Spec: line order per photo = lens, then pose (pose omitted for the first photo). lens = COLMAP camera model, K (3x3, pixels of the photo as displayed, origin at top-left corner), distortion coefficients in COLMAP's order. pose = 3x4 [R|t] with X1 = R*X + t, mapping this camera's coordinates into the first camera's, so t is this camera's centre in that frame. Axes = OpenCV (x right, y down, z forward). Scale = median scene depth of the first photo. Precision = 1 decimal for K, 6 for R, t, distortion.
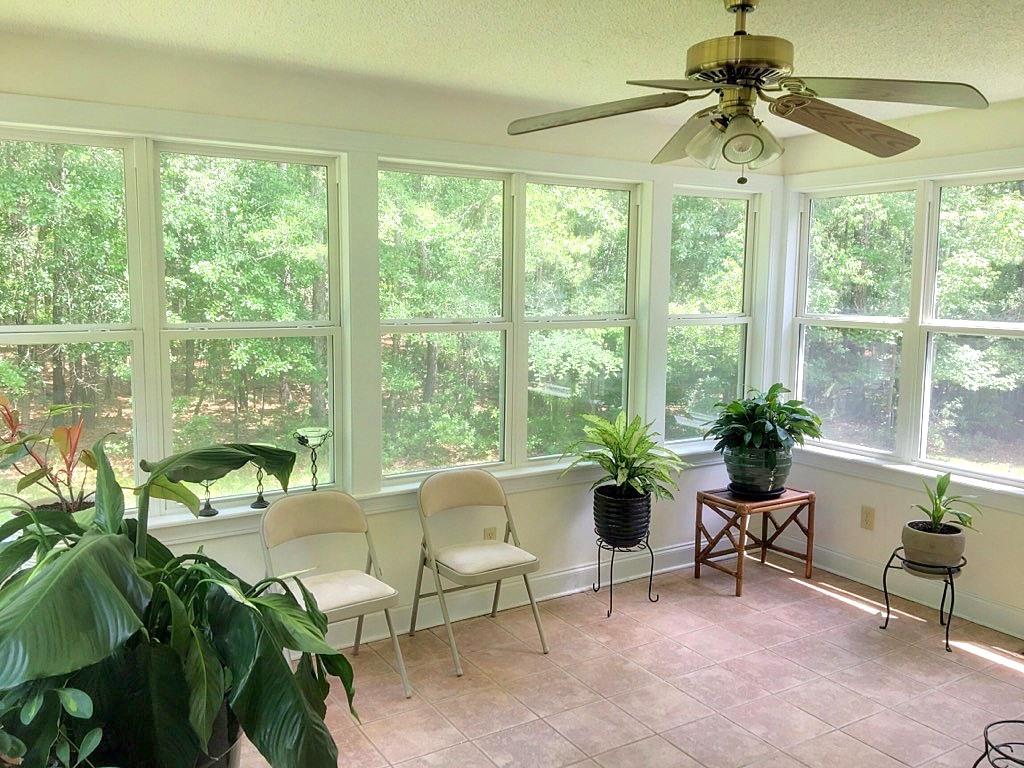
lens RADIAL K [[865.3, 0, 510.4], [0, 865.3, 380.1], [0, 0, 1]] dist [0.087227, -0.111622]
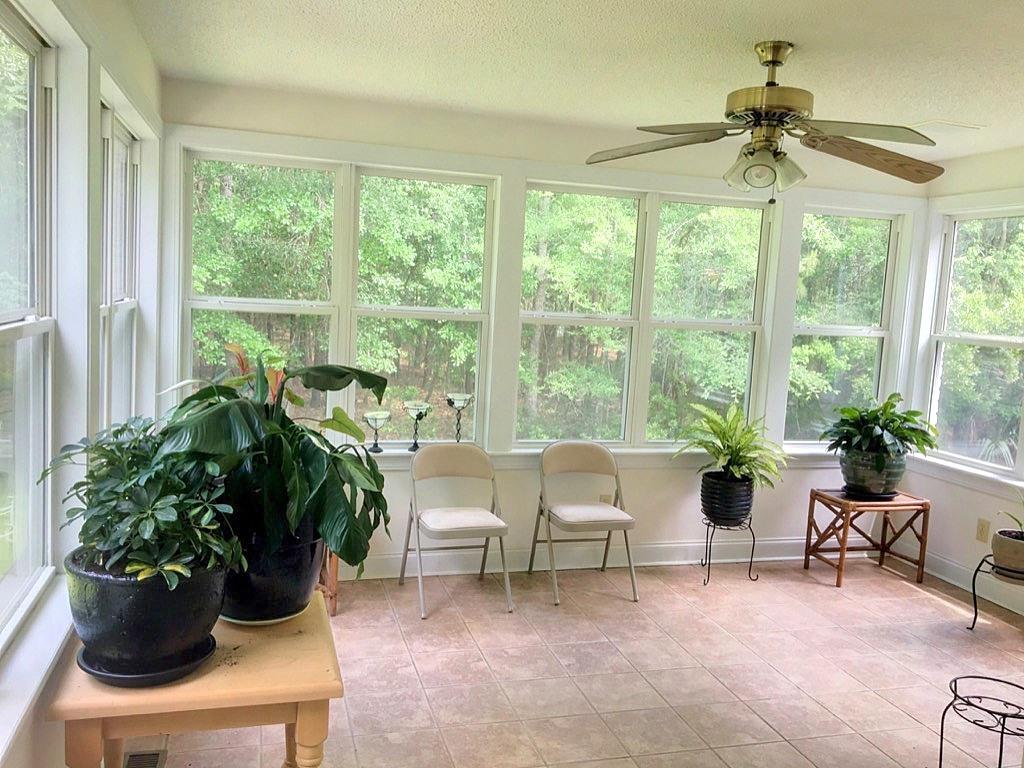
lens RADIAL K [[865.3, 0, 510.8], [0, 865.3, 383.0], [0, 0, 1]] dist [0.087227, -0.111622]
pose [[0.961727, 0.070457, -0.264798, 0.155905], [-0.074778, 0.997181, -0.006262, 0.037344], [0.263610, 0.025823, 0.964284, -0.167732]]
